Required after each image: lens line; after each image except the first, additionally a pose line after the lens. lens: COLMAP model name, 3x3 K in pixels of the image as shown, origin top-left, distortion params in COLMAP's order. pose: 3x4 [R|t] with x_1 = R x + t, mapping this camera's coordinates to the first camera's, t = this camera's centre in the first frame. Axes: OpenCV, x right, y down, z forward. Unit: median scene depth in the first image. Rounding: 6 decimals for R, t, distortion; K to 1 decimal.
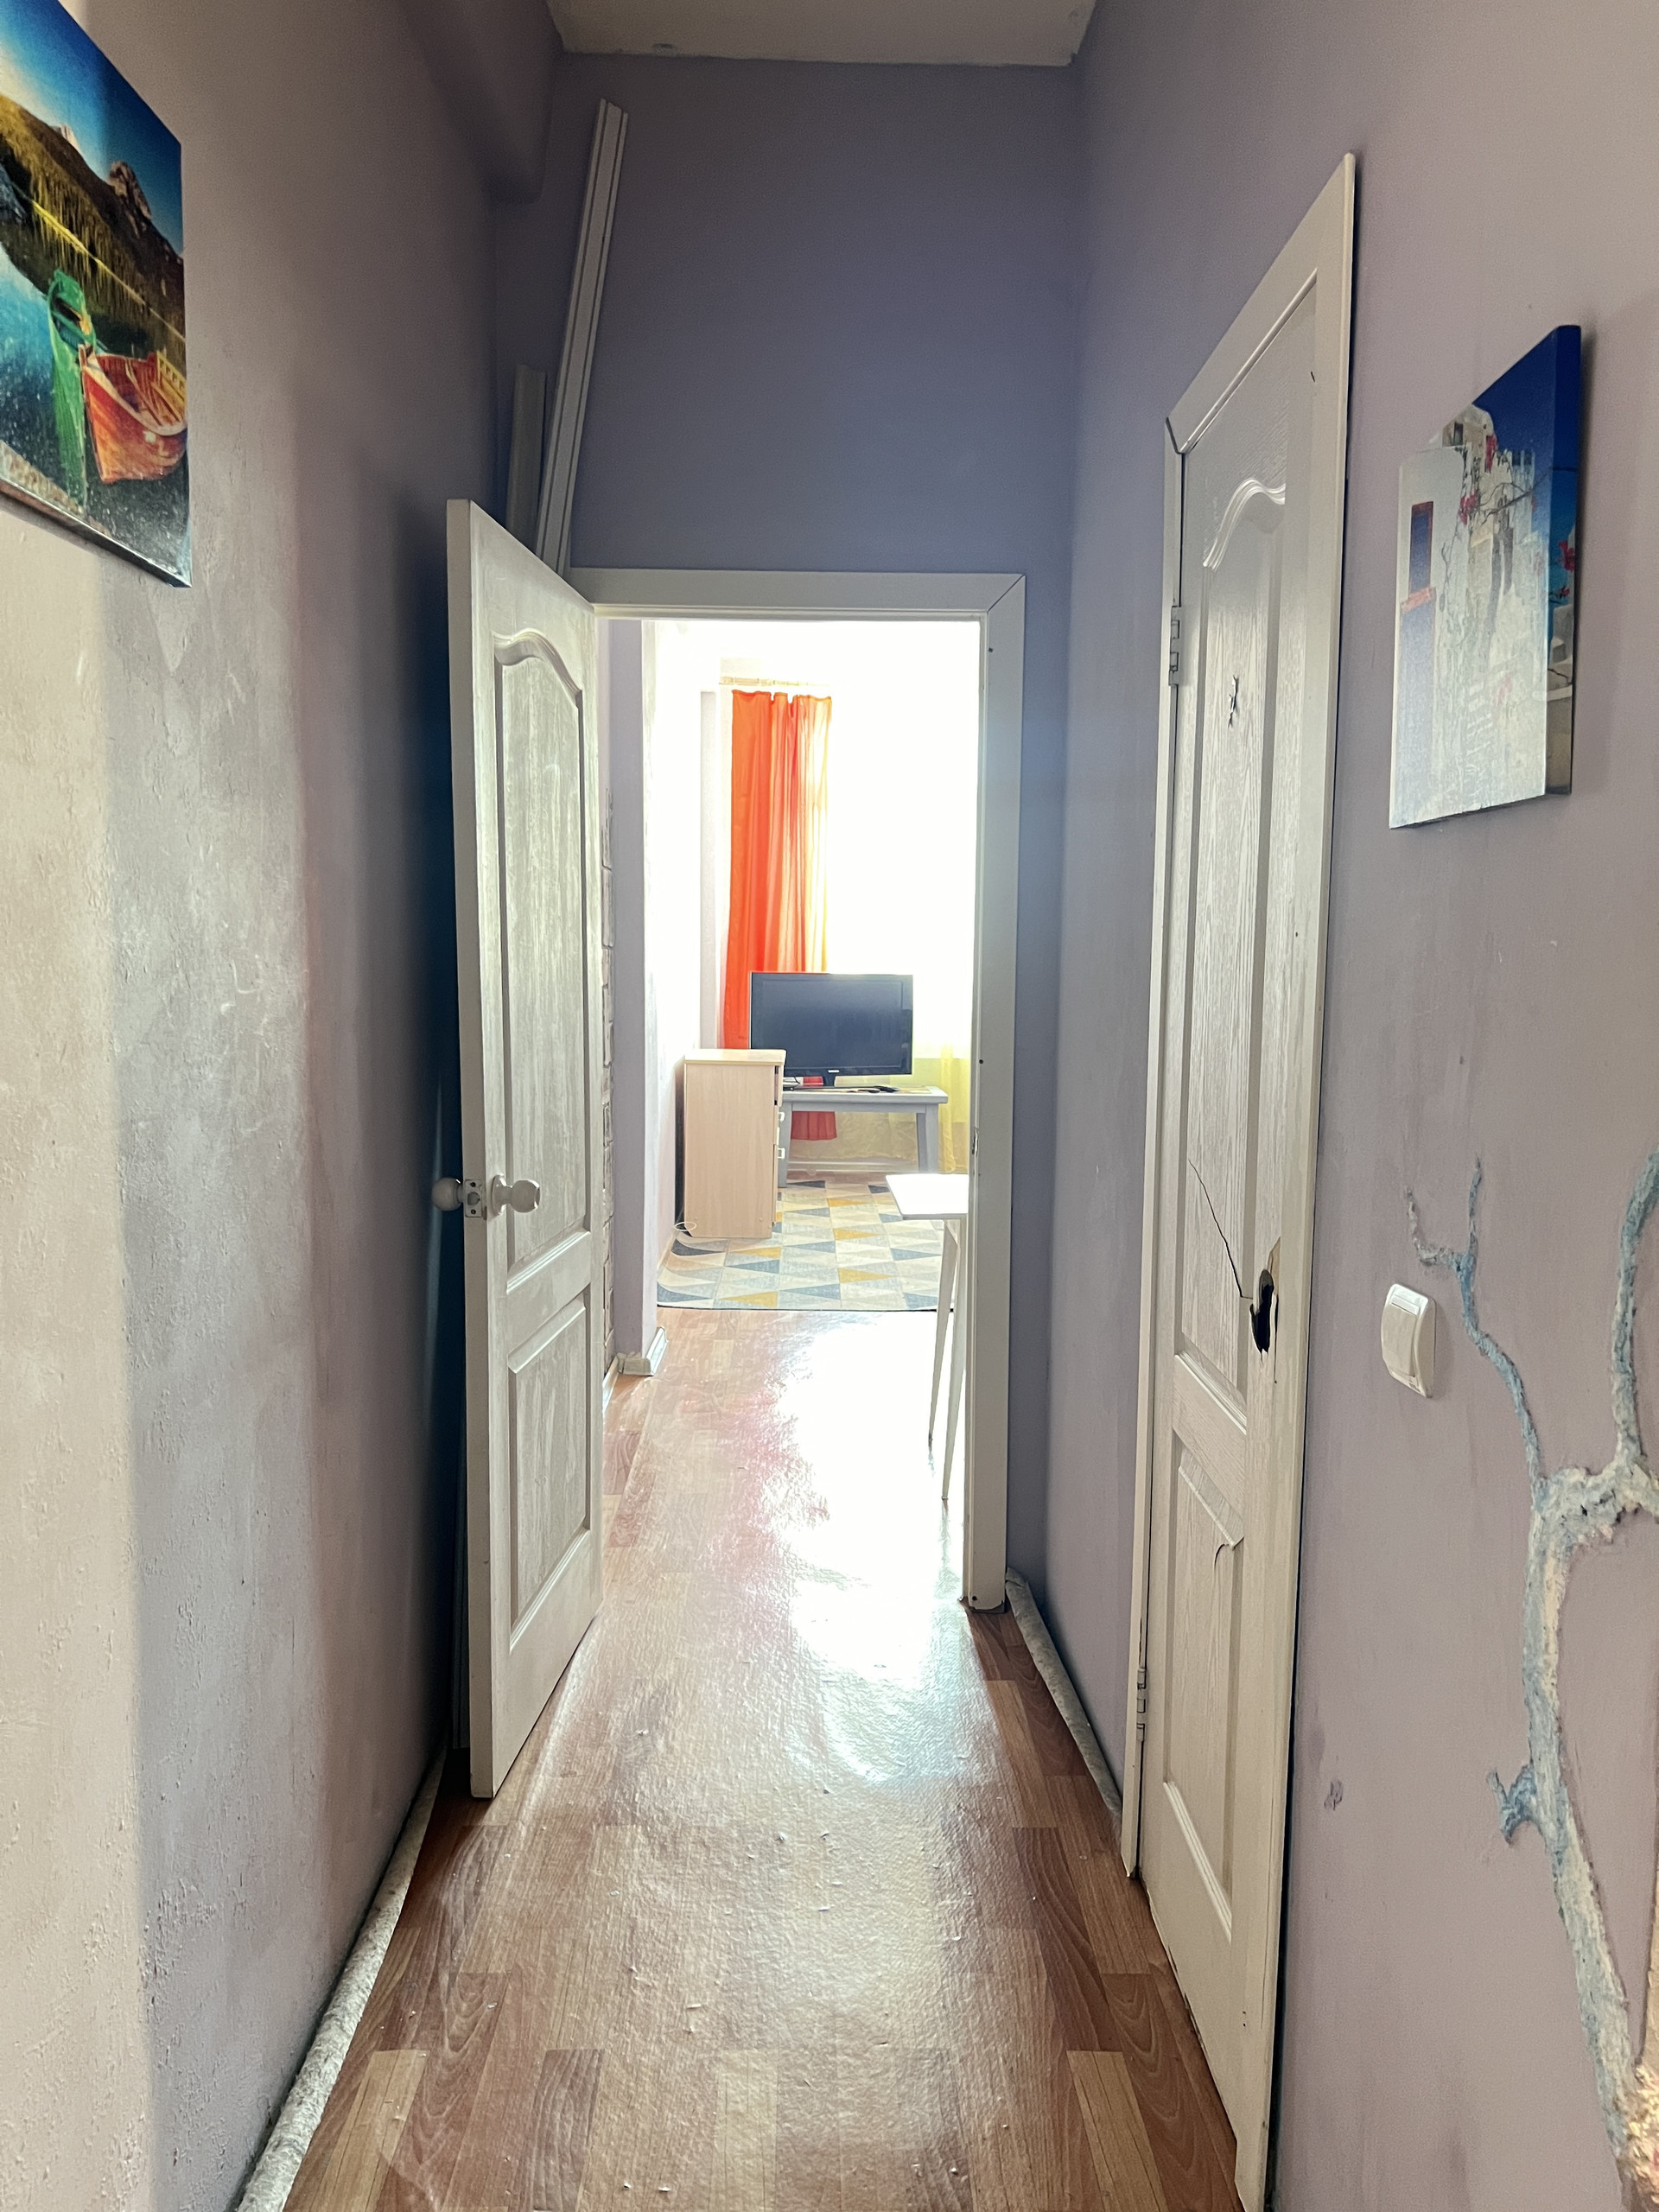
lens RADIAL K [[1671.3, 0, 831.0], [0, 1671.3, 1112.4], [0, 0, 1]] dist [0.009715, -0.020550]
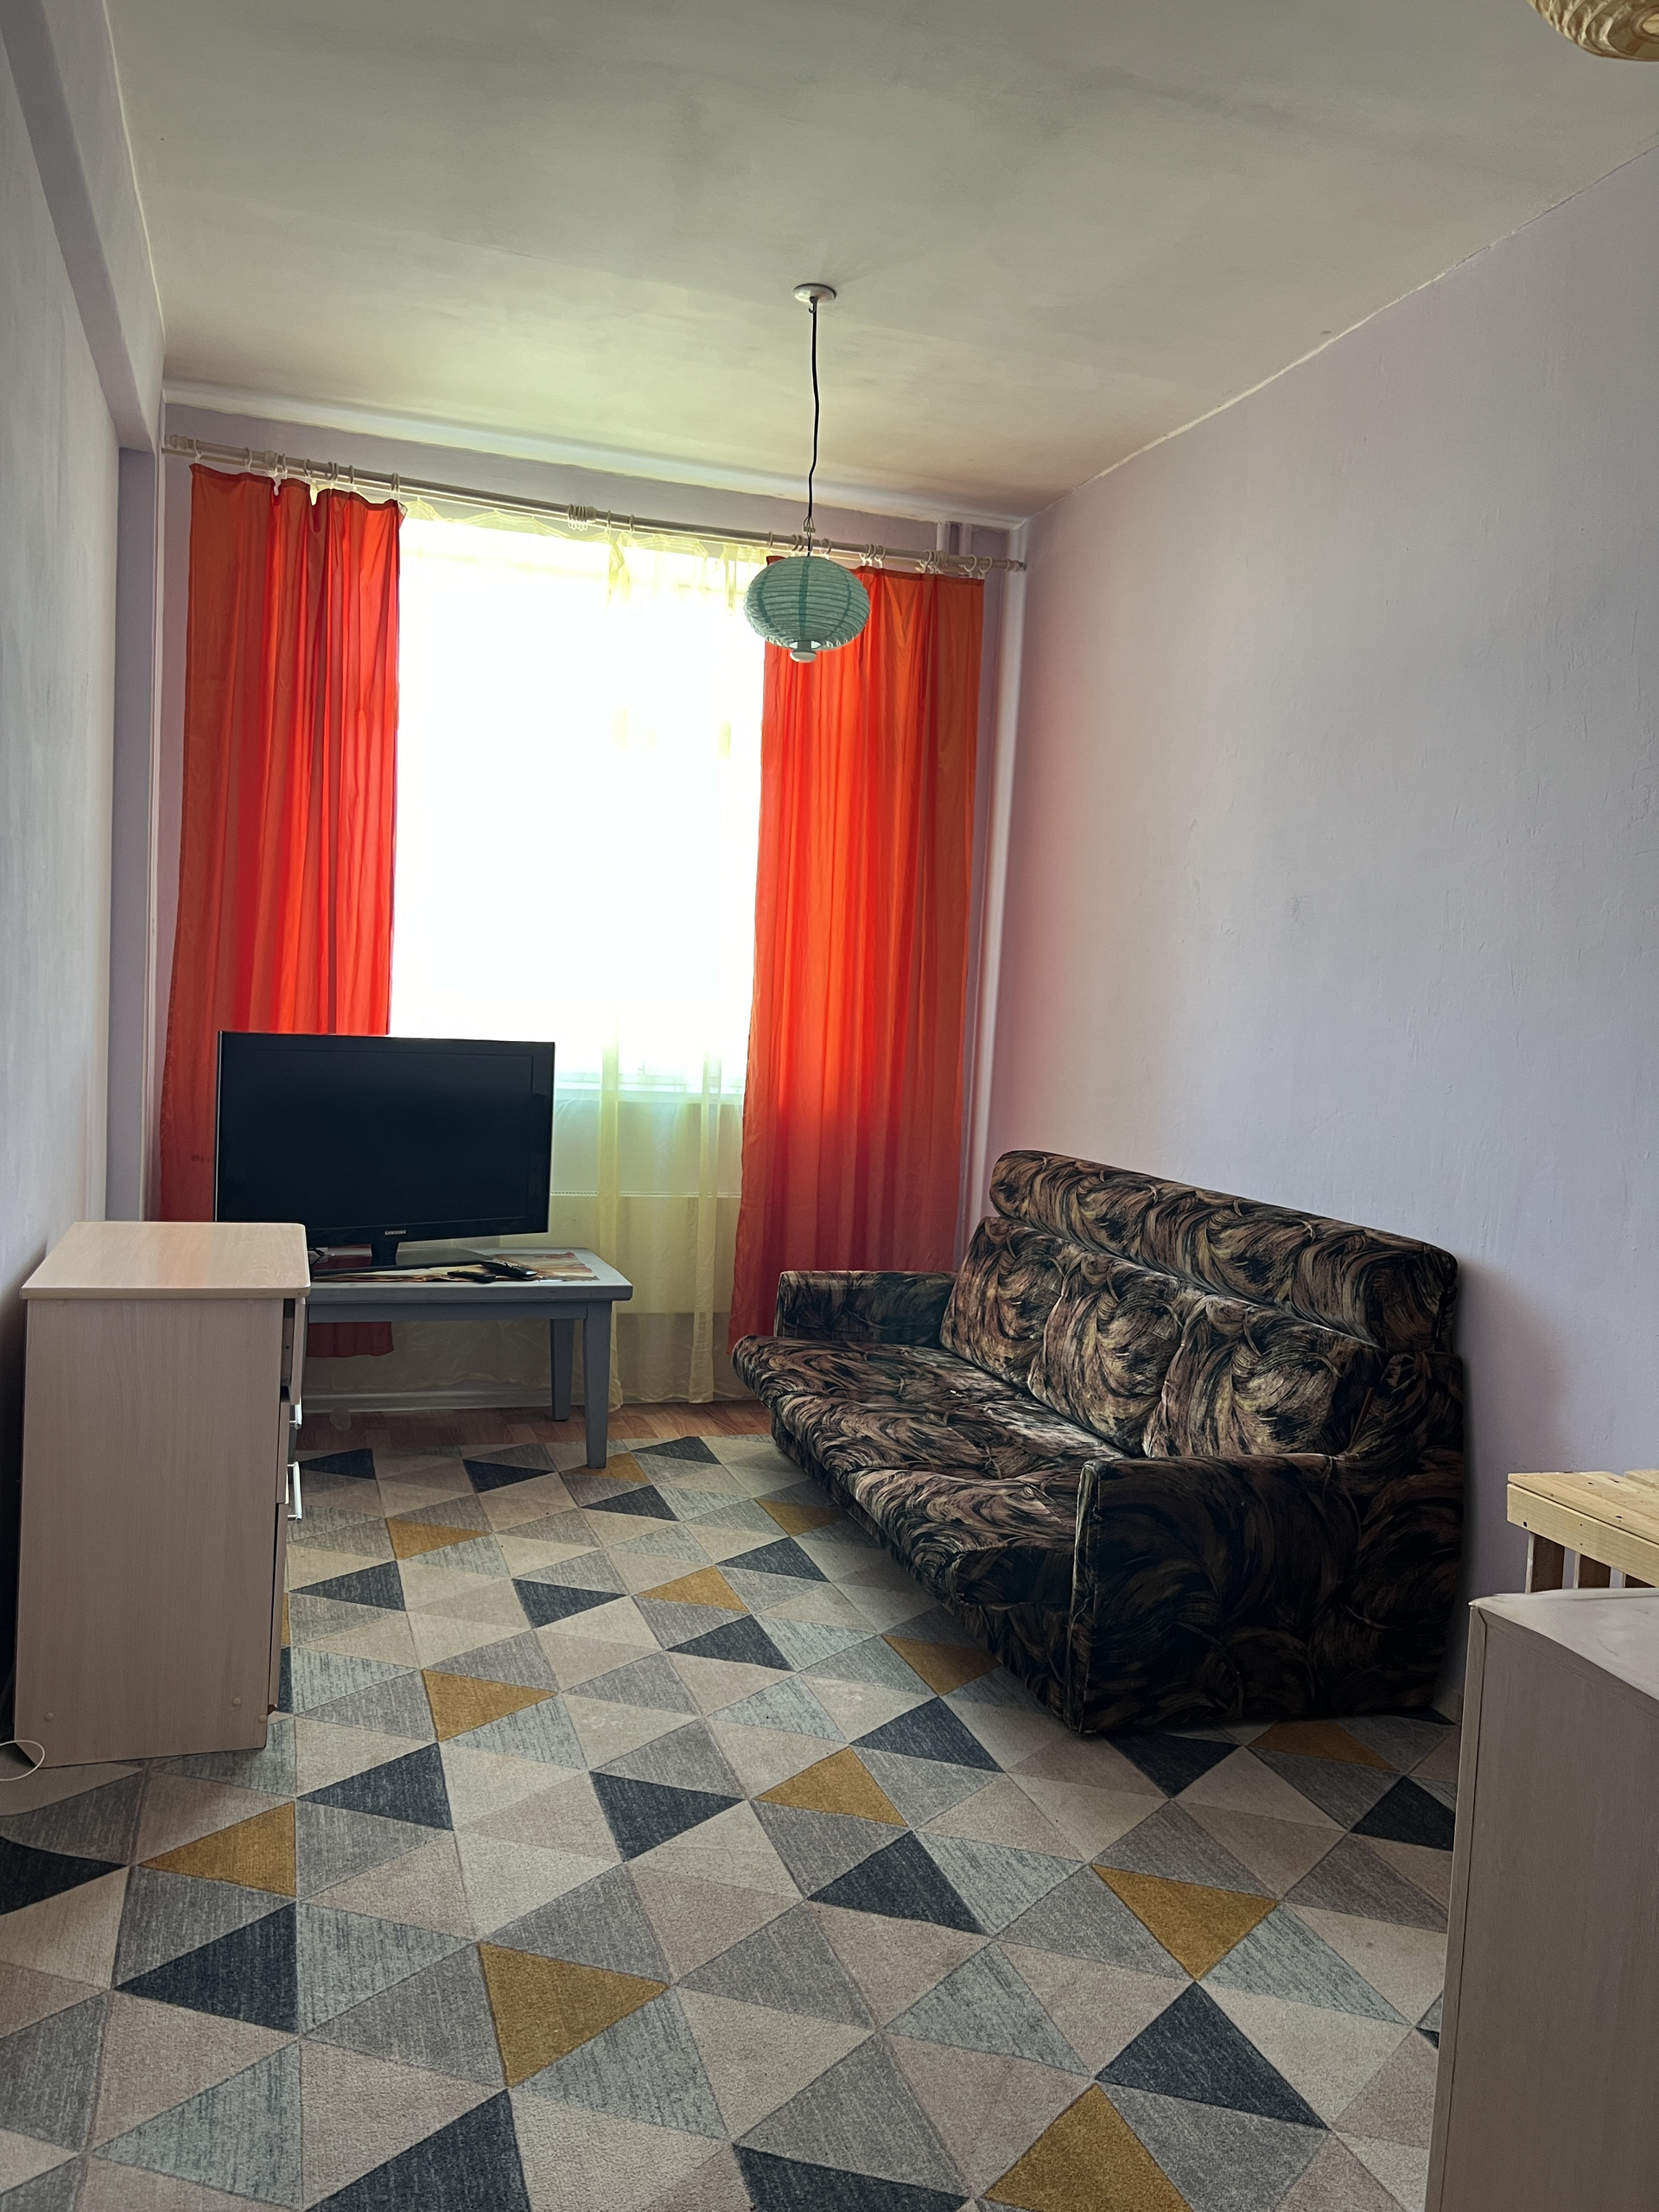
lens RADIAL K [[1671.3, 0, 845.4], [0, 1671.3, 1092.9], [0, 0, 1]] dist [0.009715, -0.020550]
pose [[0.954048, 0.013969, 0.299329, -0.020186], [-0.003551, 0.999370, -0.035321, -0.049034], [-0.299634, 0.032635, 0.953496, 0.482672]]
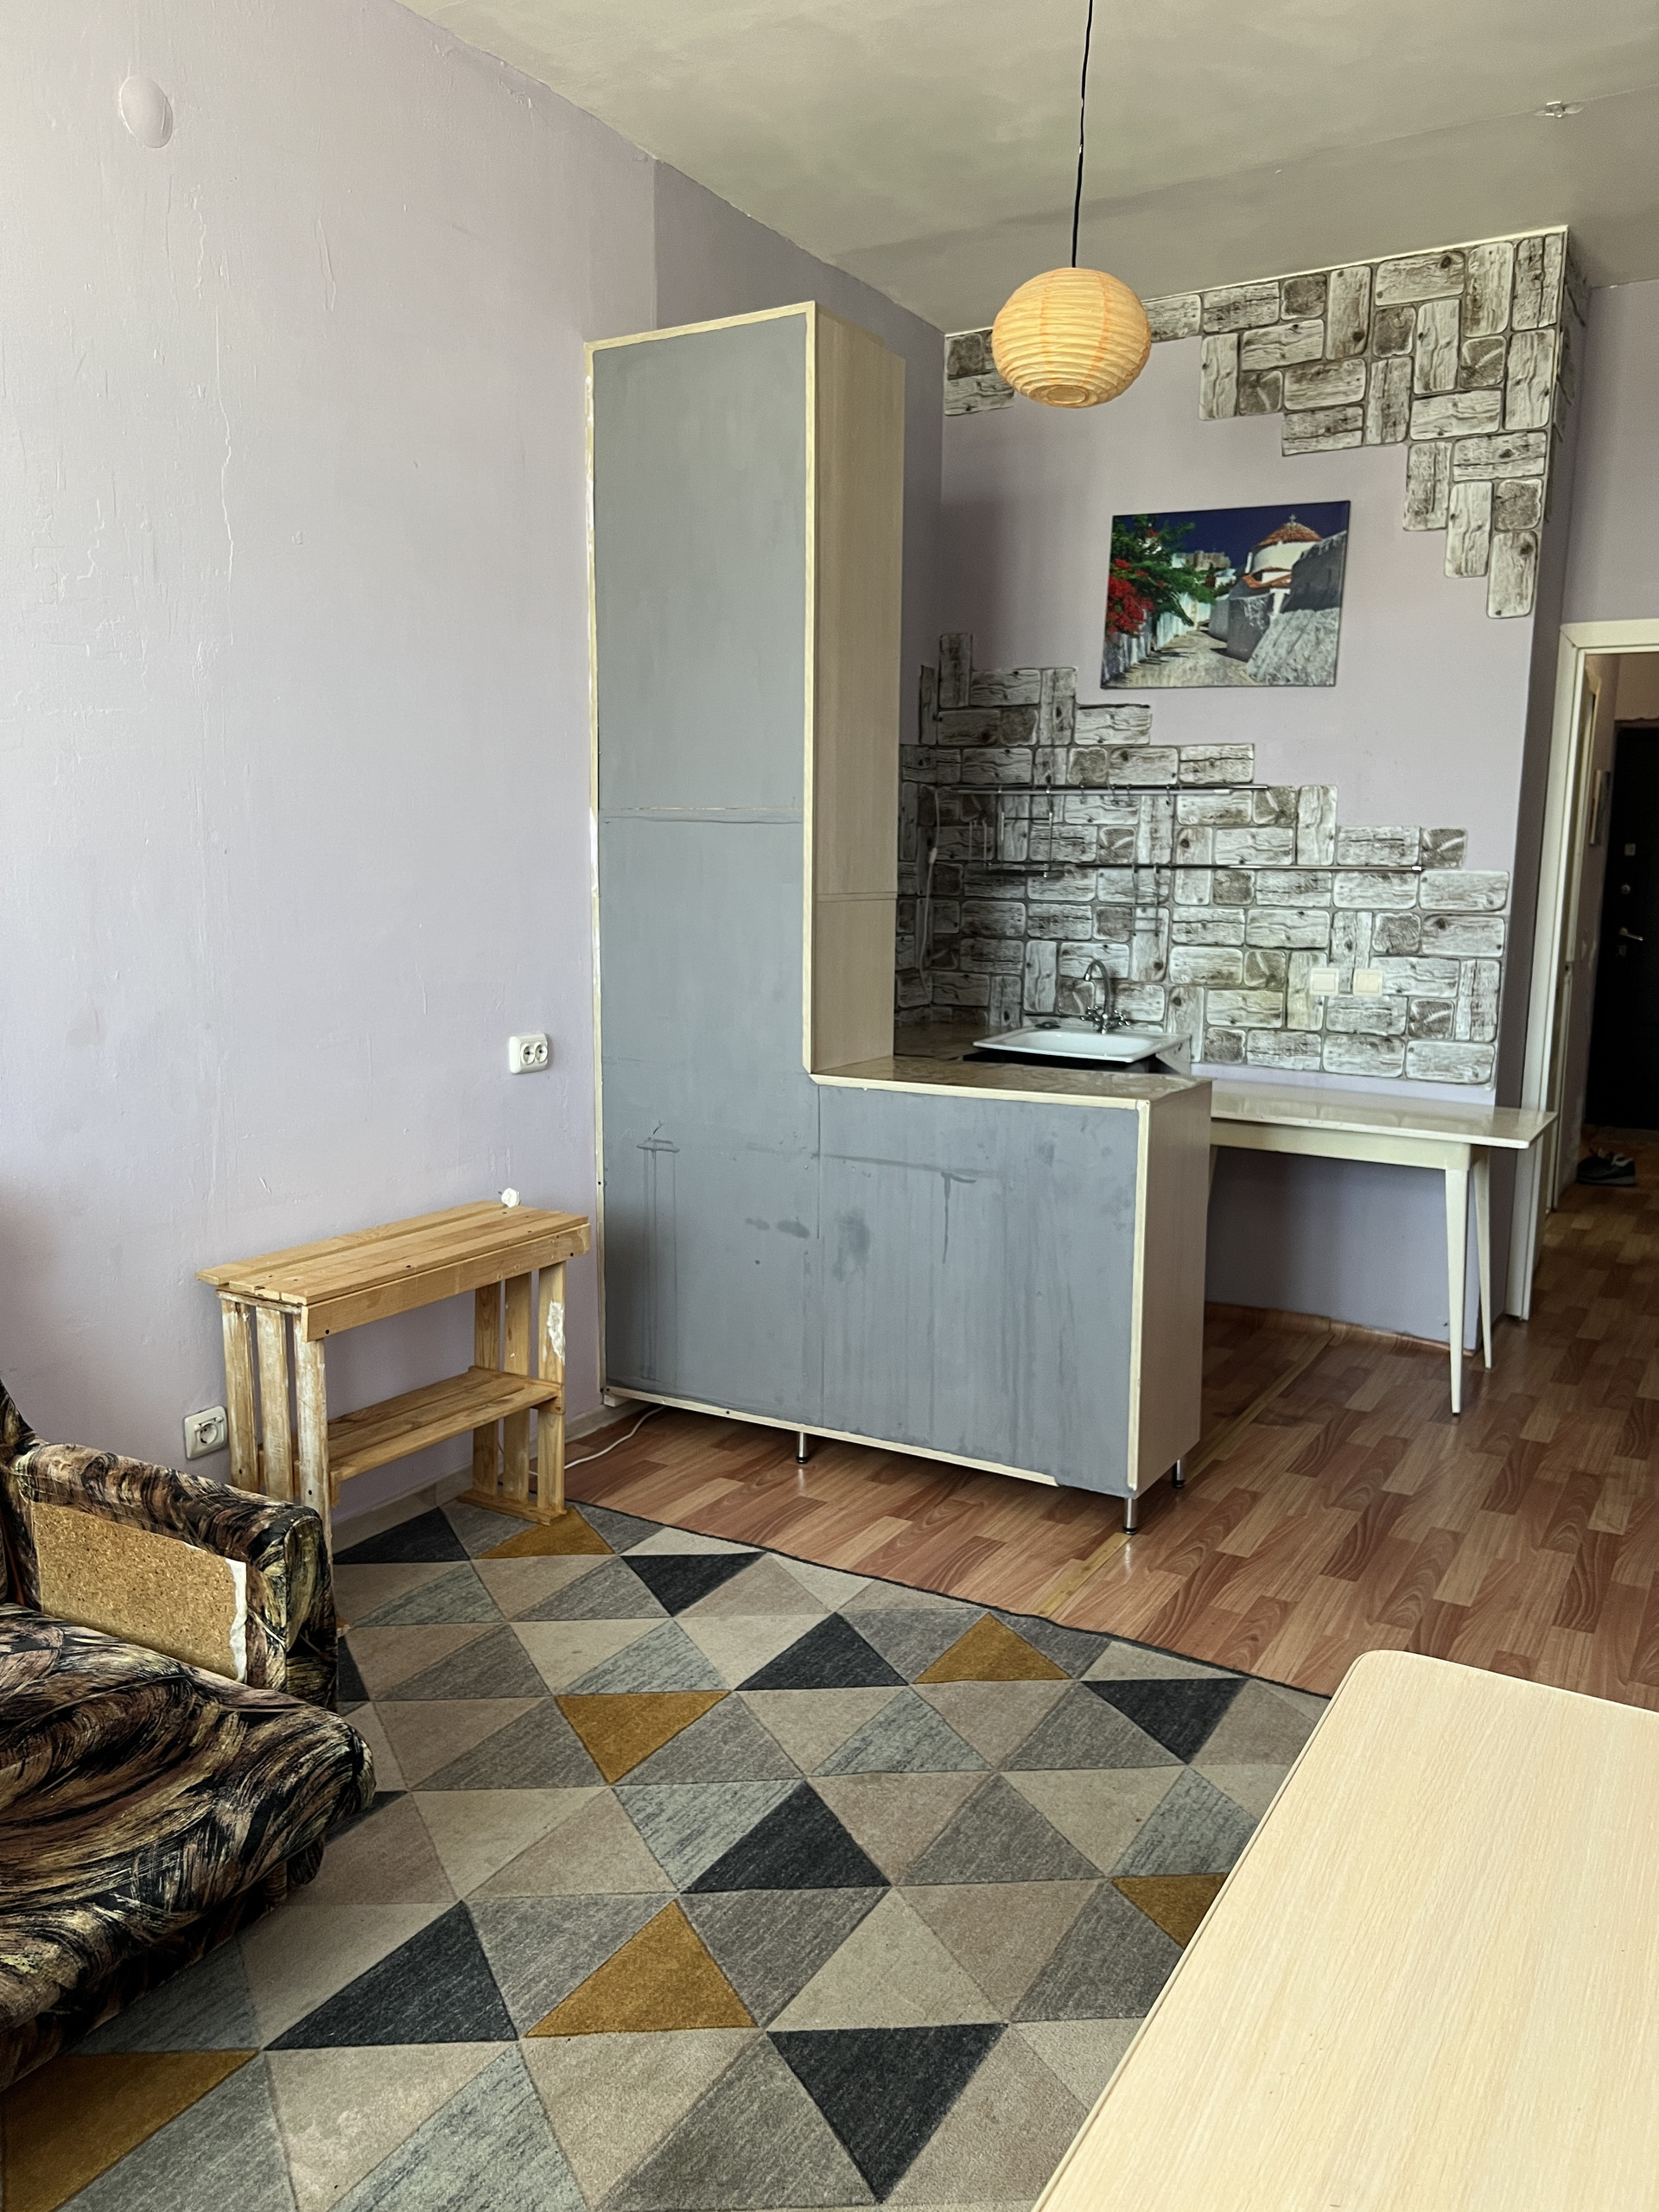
lens RADIAL K [[1671.3, 0, 832.8], [0, 1671.3, 1107.1], [0, 0, 1]] dist [0.009715, -0.020550]
pose [[-0.854261, -0.110807, 0.507897, -0.045413], [0.019988, 0.969295, 0.245089, -0.094617], [-0.519460, 0.219521, -0.825816, 0.905543]]
